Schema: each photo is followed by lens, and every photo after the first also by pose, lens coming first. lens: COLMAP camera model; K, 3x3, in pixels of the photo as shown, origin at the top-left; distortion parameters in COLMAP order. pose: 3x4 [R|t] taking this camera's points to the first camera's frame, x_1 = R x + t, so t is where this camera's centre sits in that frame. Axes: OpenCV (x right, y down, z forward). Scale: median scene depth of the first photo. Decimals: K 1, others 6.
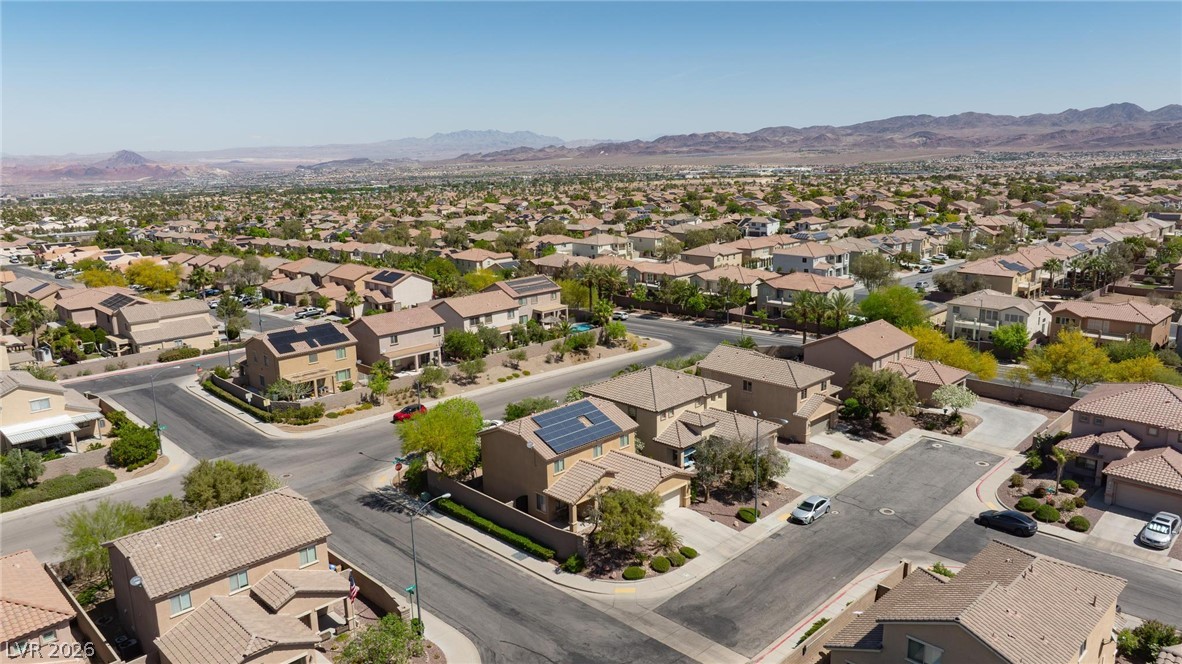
lens RADIAL K [[839.7, 0, 595.8], [0, 839.7, 329.7], [0, 0, 1]] dist [-0.022017, 0.005948]
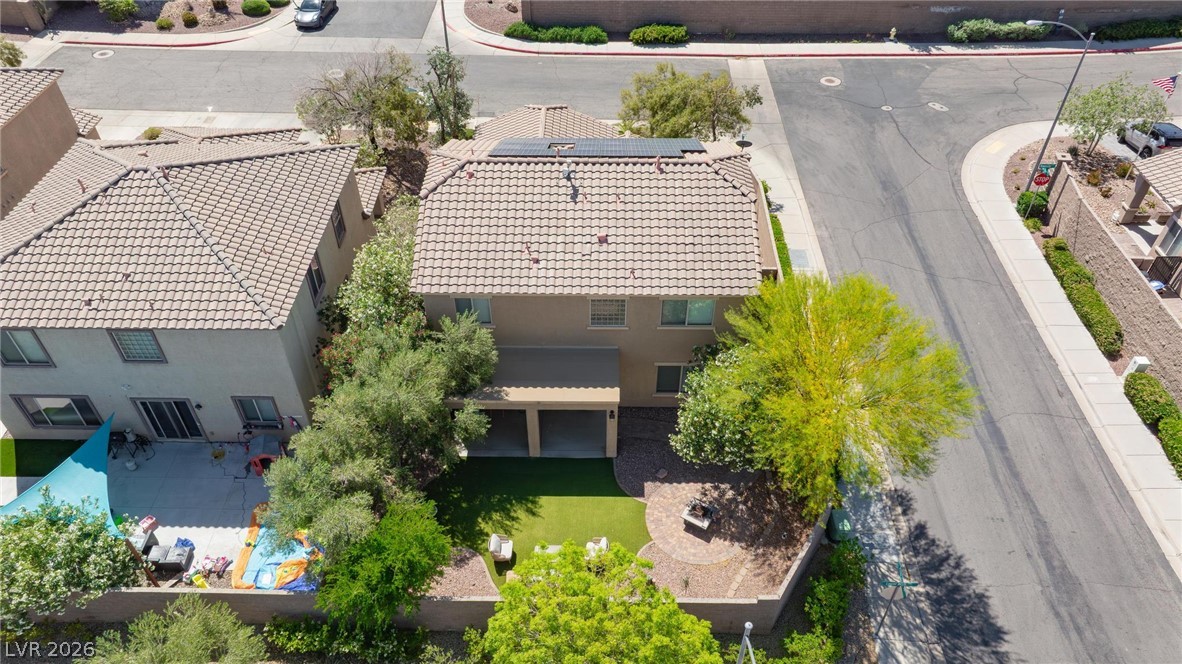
lens RADIAL K [[839.7, 0, 595.8], [0, 839.7, 329.7], [0, 0, 1]] dist [-0.022017, 0.005948]
pose [[-0.692689, -0.473911, 0.543682, -0.177157], [0.163196, 0.631280, 0.758191, -0.088645], [-0.702530, 0.613917, -0.359940, 0.706475]]
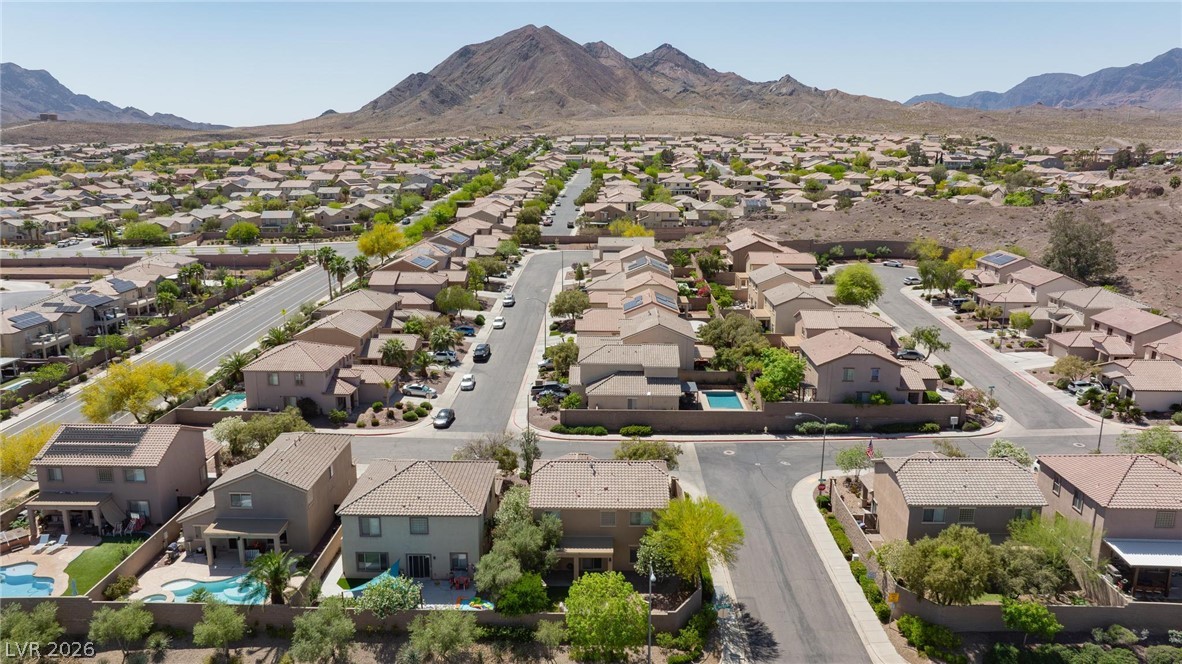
lens RADIAL K [[839.7, 0, 595.8], [0, 839.7, 329.7], [0, 0, 1]] dist [-0.022017, 0.005948]
pose [[-0.691811, -0.148604, 0.706622, -0.411009], [0.163266, 0.921060, 0.353544, -0.224347], [-0.703379, 0.359953, -0.612937, 0.911261]]
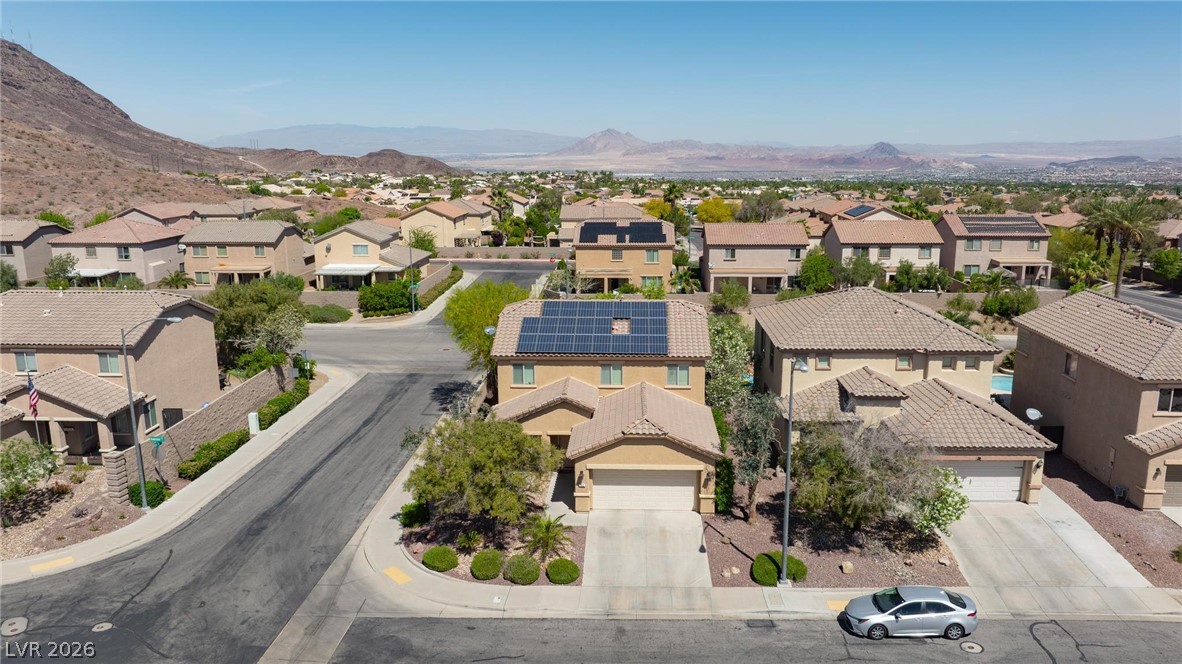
lens RADIAL K [[839.7, 0, 595.8], [0, 839.7, 329.7], [0, 0, 1]] dist [-0.022017, 0.005948]
pose [[0.668579, 0.171270, -0.723649, 0.243270], [-0.168977, 0.982651, 0.076452, 0.040242], [0.724188, 0.071166, 0.685920, 0.337949]]
